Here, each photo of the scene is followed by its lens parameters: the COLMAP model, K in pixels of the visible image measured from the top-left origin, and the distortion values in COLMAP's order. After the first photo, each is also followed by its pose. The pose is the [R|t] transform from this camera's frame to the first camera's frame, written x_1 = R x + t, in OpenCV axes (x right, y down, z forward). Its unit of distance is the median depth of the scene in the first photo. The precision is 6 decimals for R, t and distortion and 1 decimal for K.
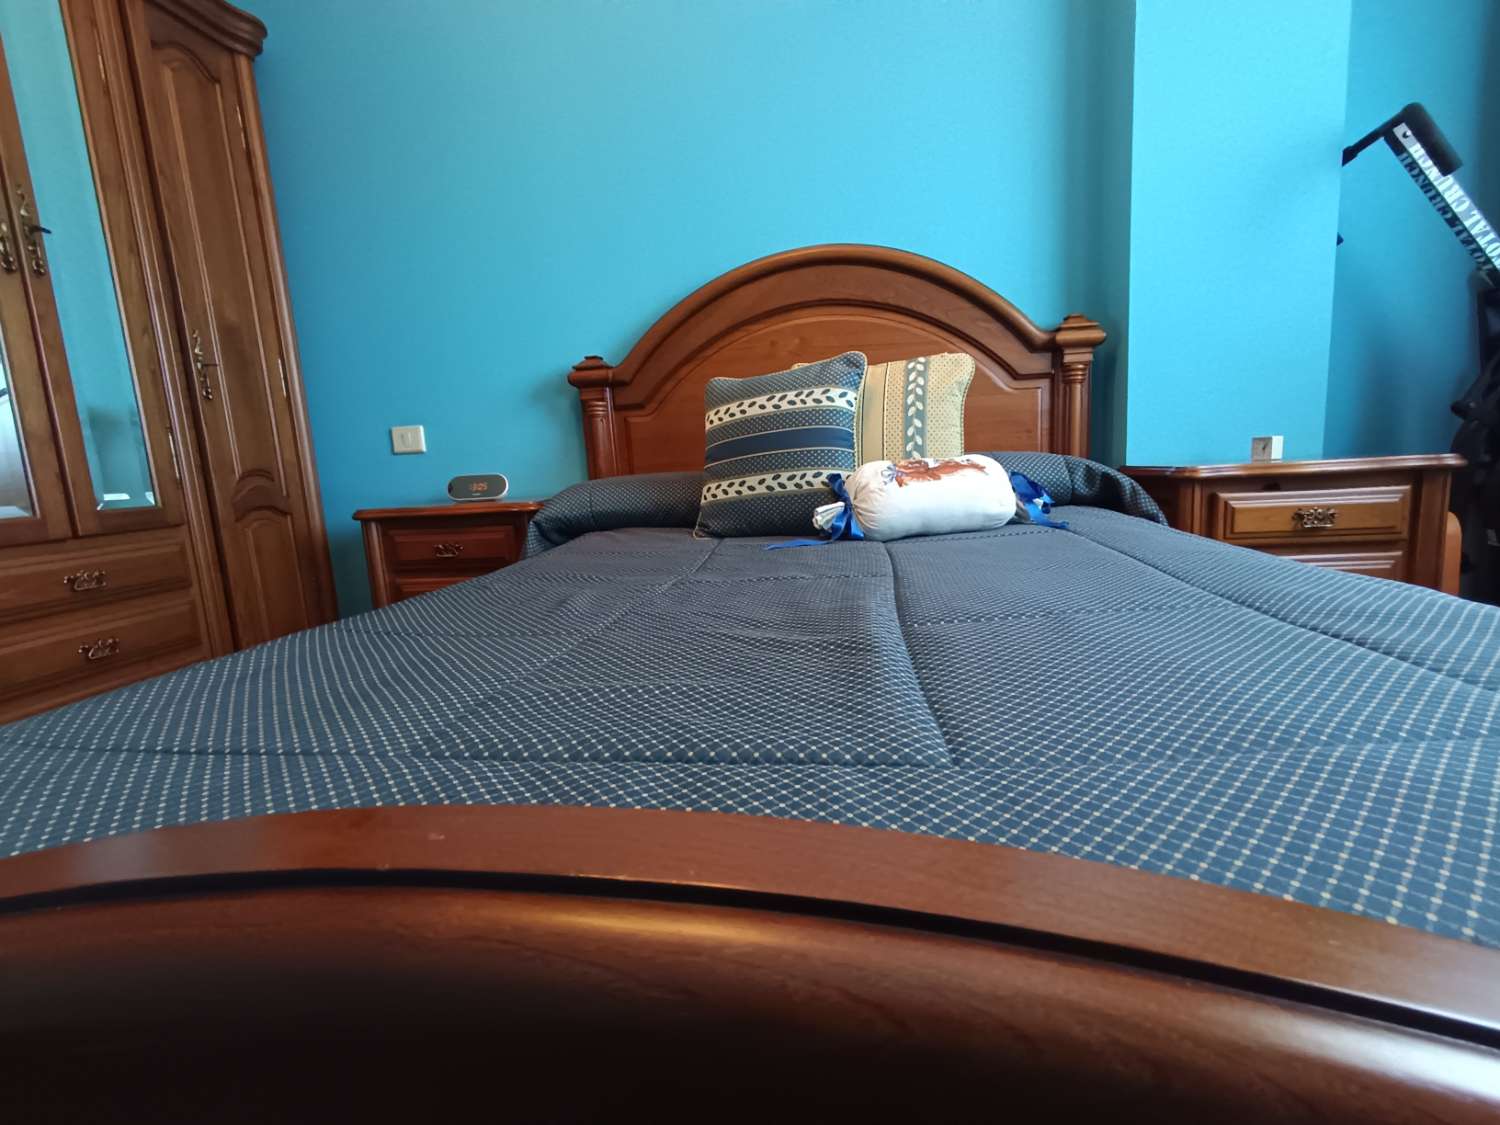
lens RADIAL K [[685.2, 0, 754.1], [0, 685.2, 560.6], [0, 0, 1]] dist [-0.003113, 0.000049]
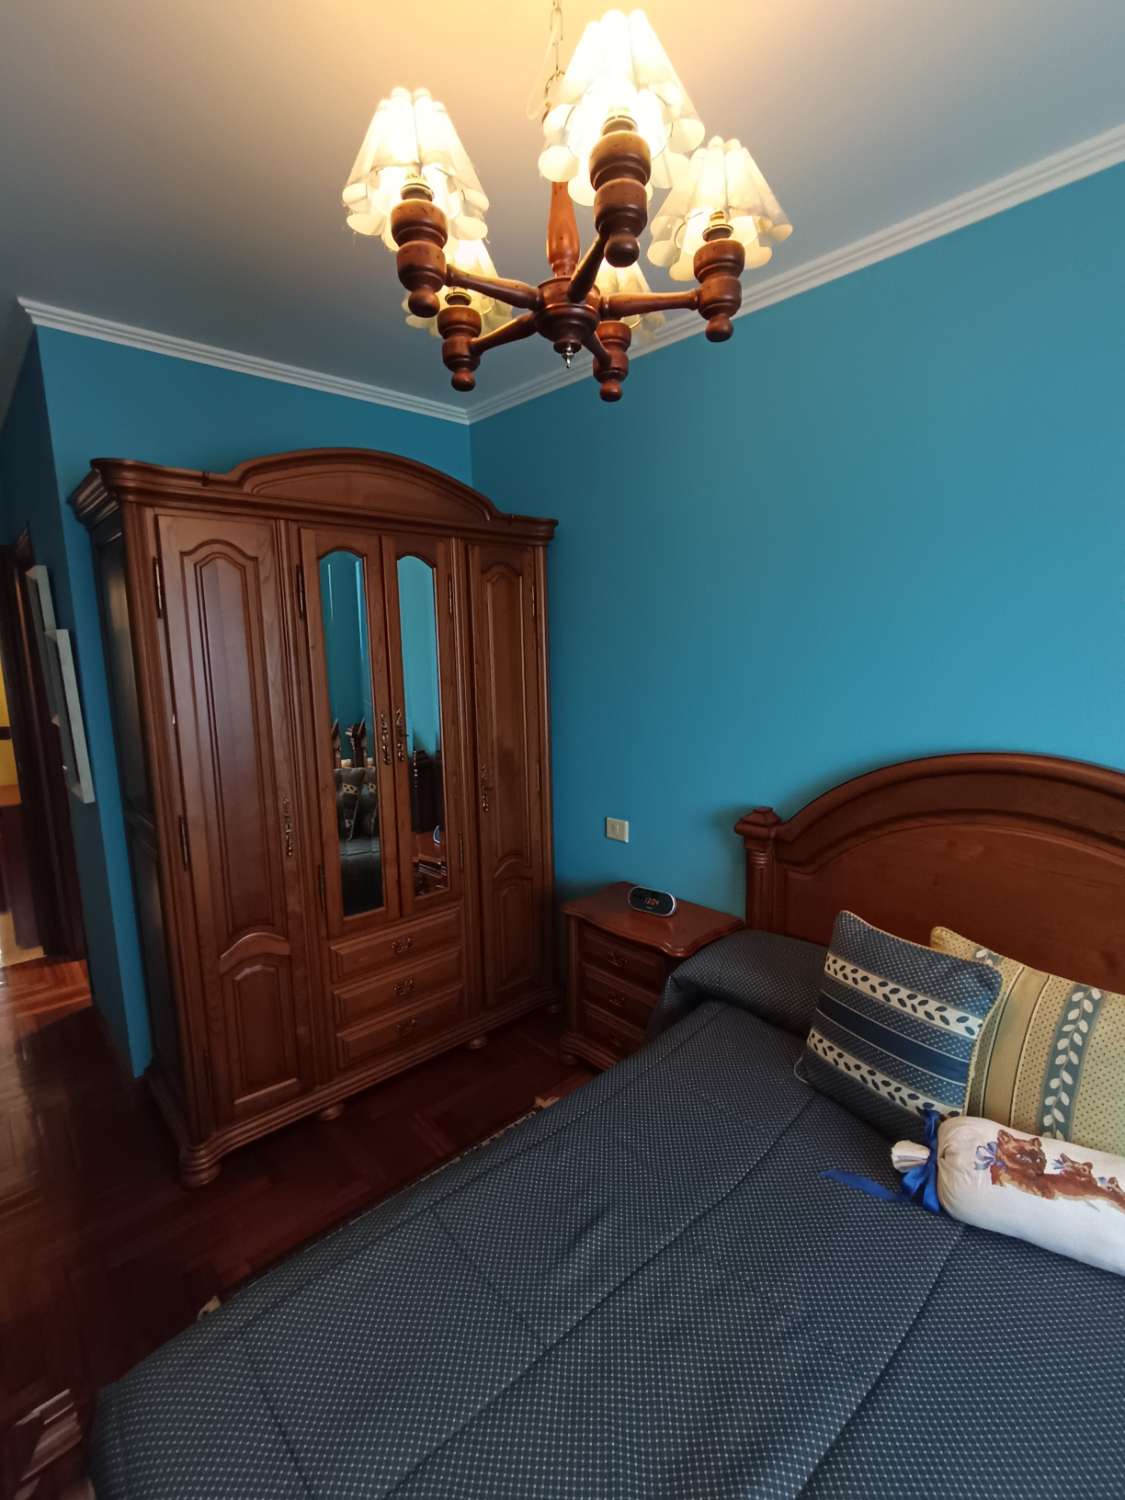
lens RADIAL K [[685.2, 0, 566.3], [0, 685.2, 749.7], [0, 0, 1]] dist [-0.003113, 0.000049]
pose [[0.777927, 0.140533, -0.612437, 0.218870], [-0.126314, 0.989748, 0.066668, -0.567979], [0.615527, 0.025497, 0.787703, -0.022888]]
